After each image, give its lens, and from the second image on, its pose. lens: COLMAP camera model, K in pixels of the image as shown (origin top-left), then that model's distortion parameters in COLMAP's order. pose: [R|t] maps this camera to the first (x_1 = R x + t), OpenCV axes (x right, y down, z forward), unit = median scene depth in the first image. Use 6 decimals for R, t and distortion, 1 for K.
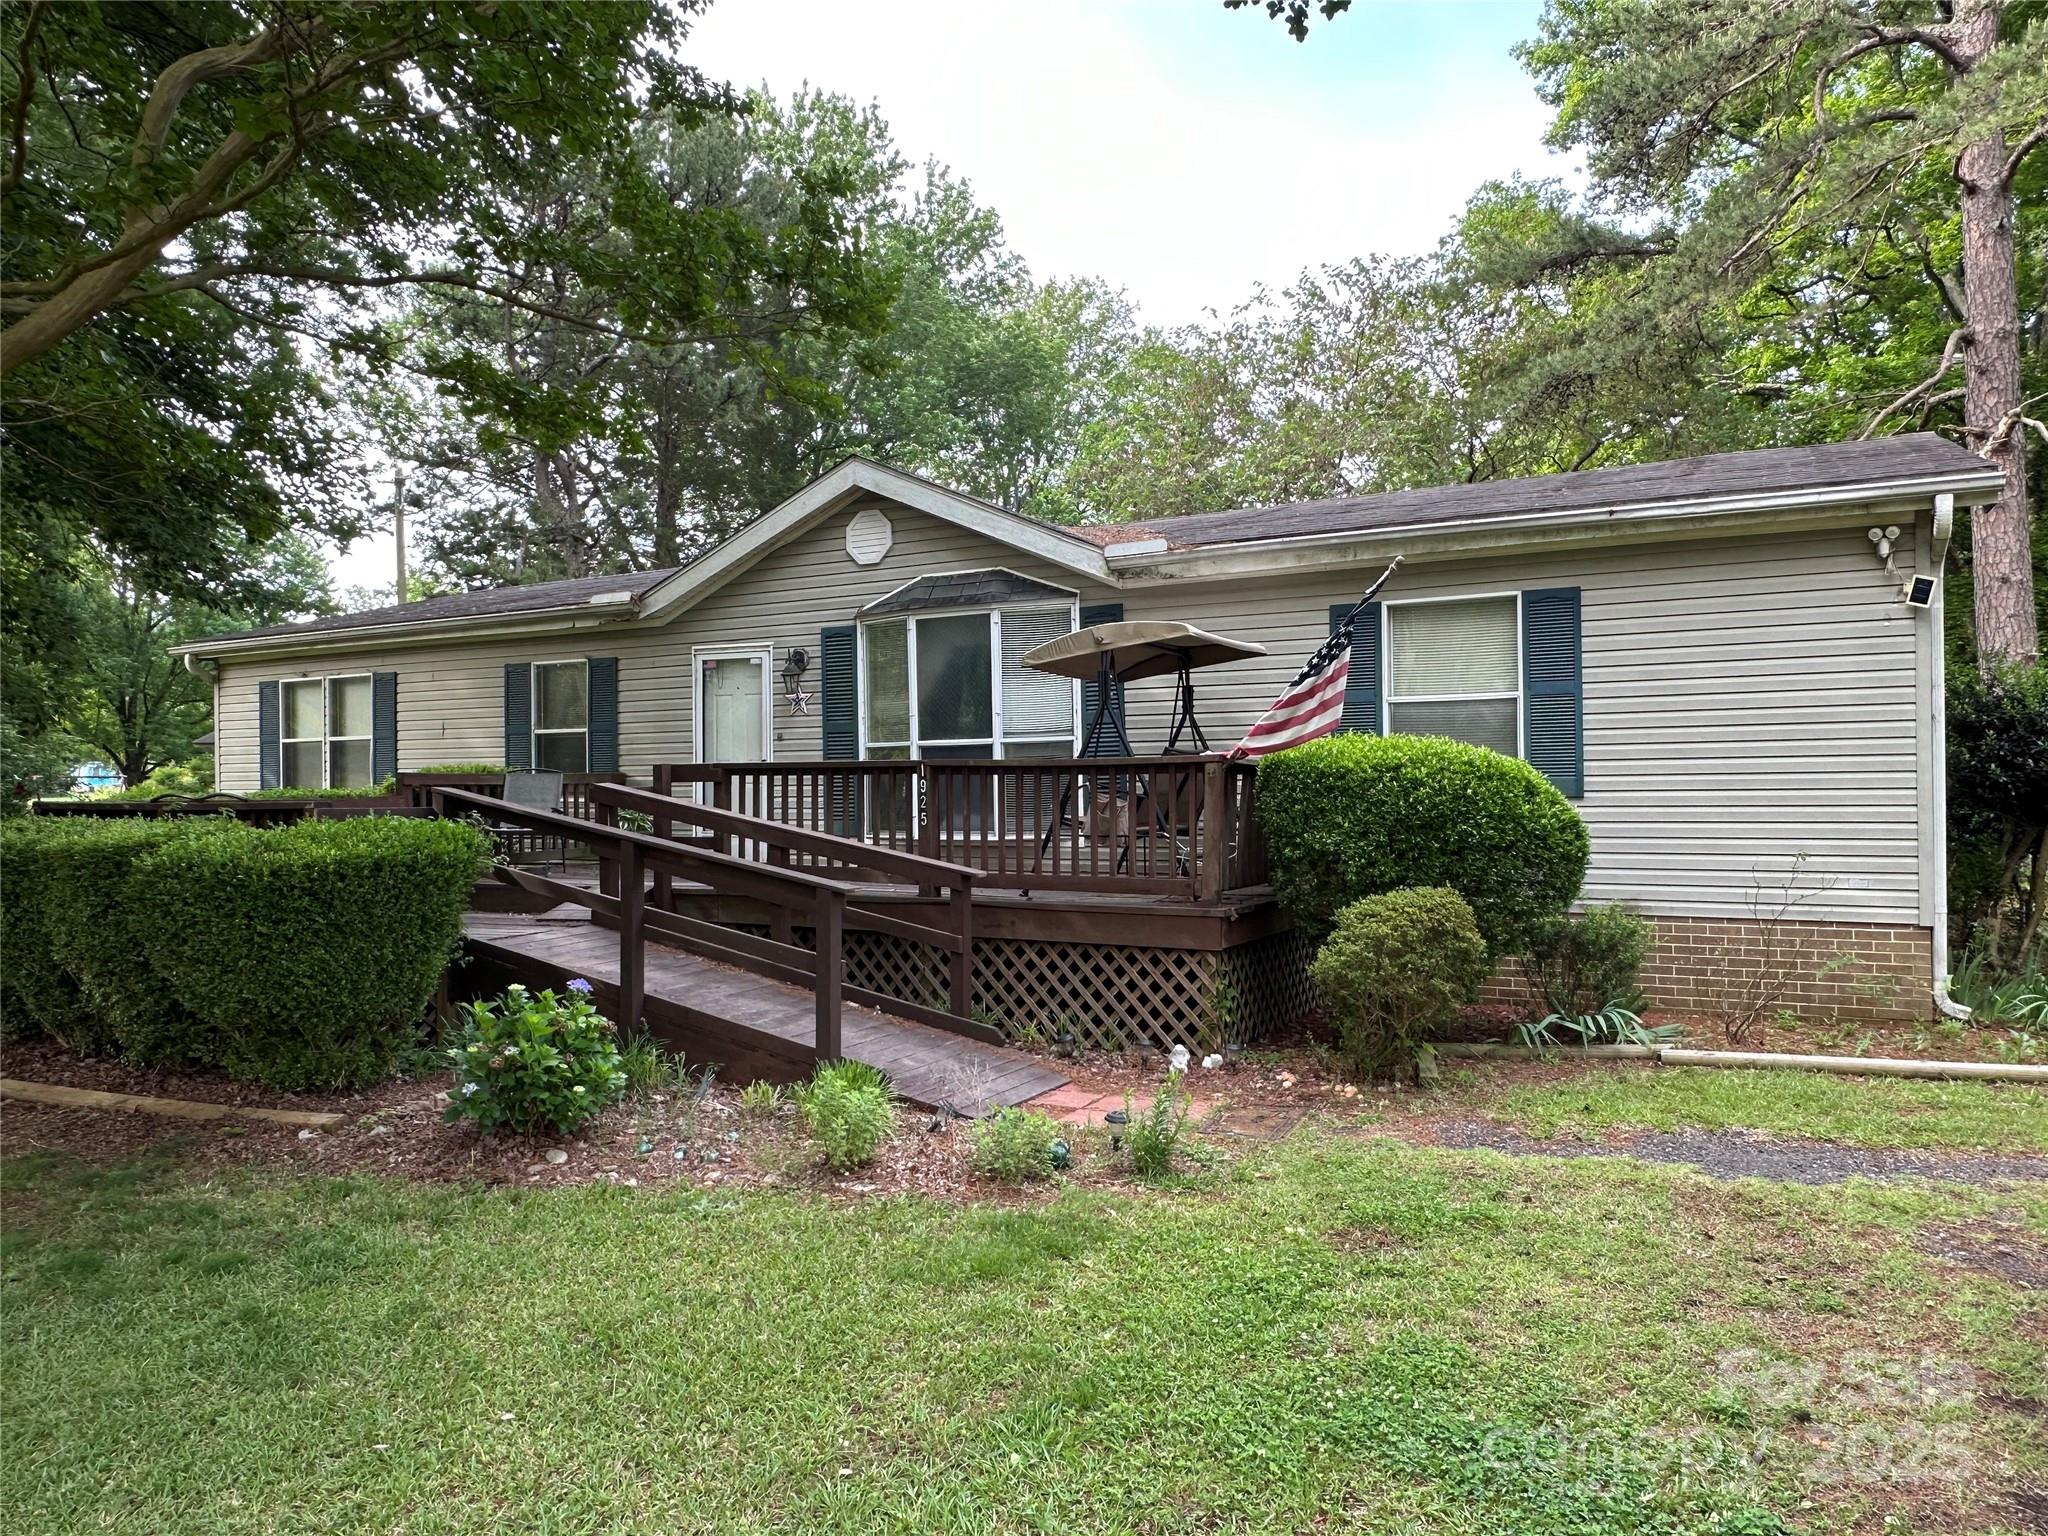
lens RADIAL K [[1482.1, 0, 1024.5], [0, 1482.1, 761.5], [0, 0, 1]] dist [0.046052, 0.001001]
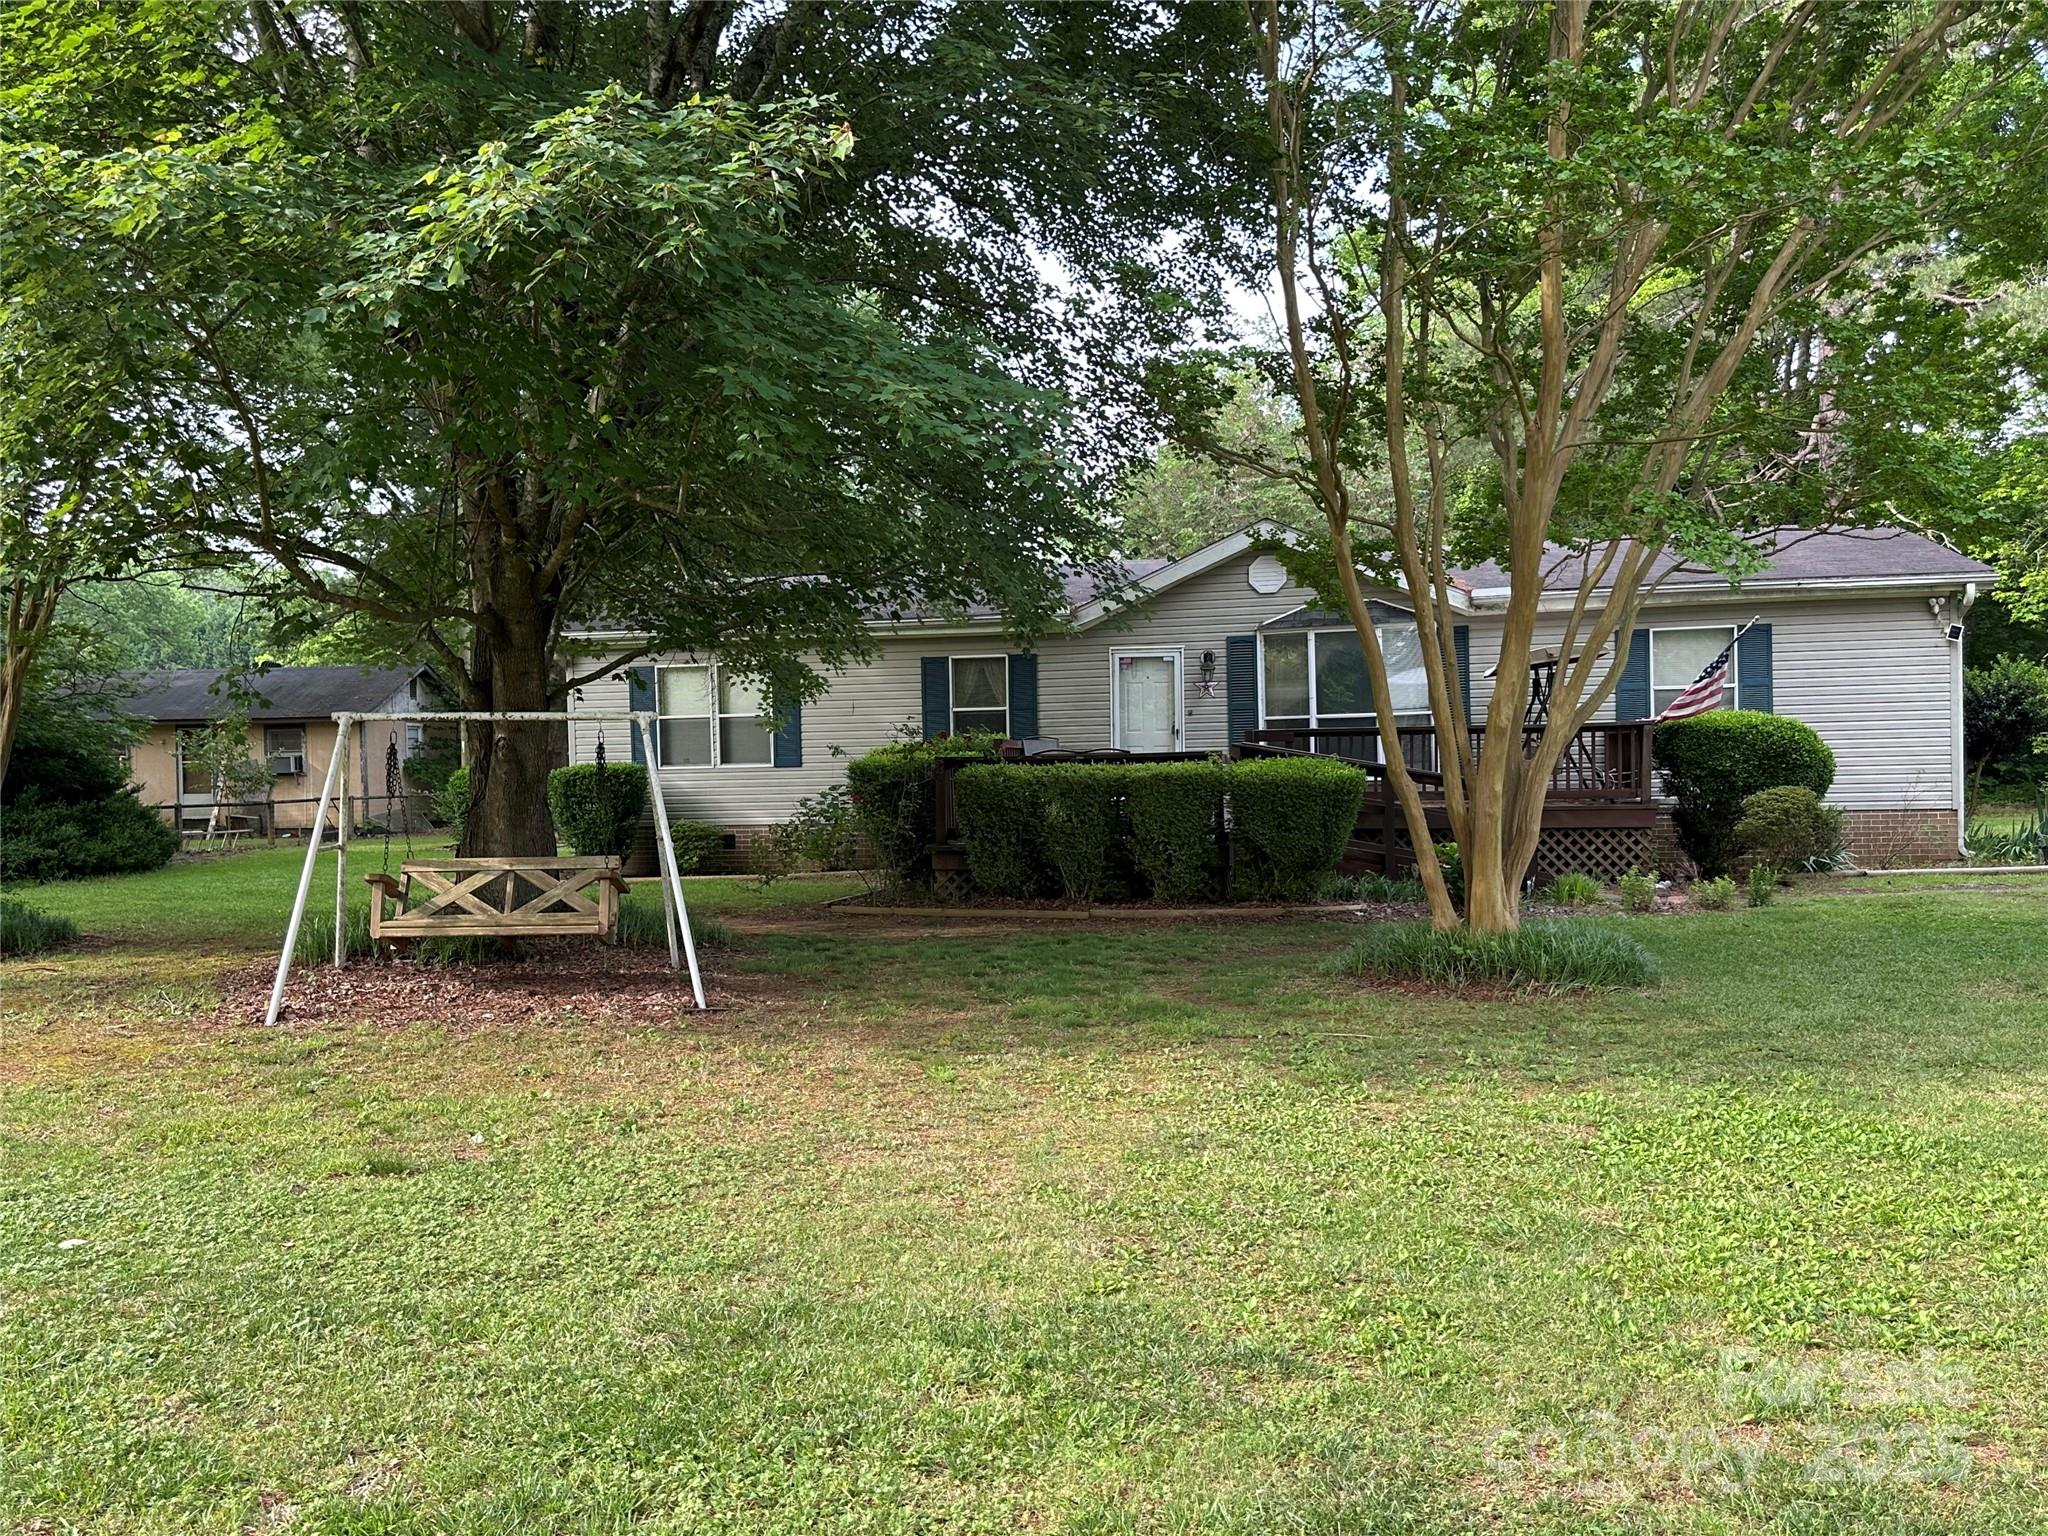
lens RADIAL K [[1667.1, 0, 1023.7], [0, 1667.1, 771.2], [0, 0, 1]] dist [0.002946, -0.001492]
pose [[0.970985, -0.013794, 0.238740, -1.040244], [0.009233, 0.999753, 0.020215, 0.008676], [-0.238960, -0.017424, 0.970873, -0.758260]]
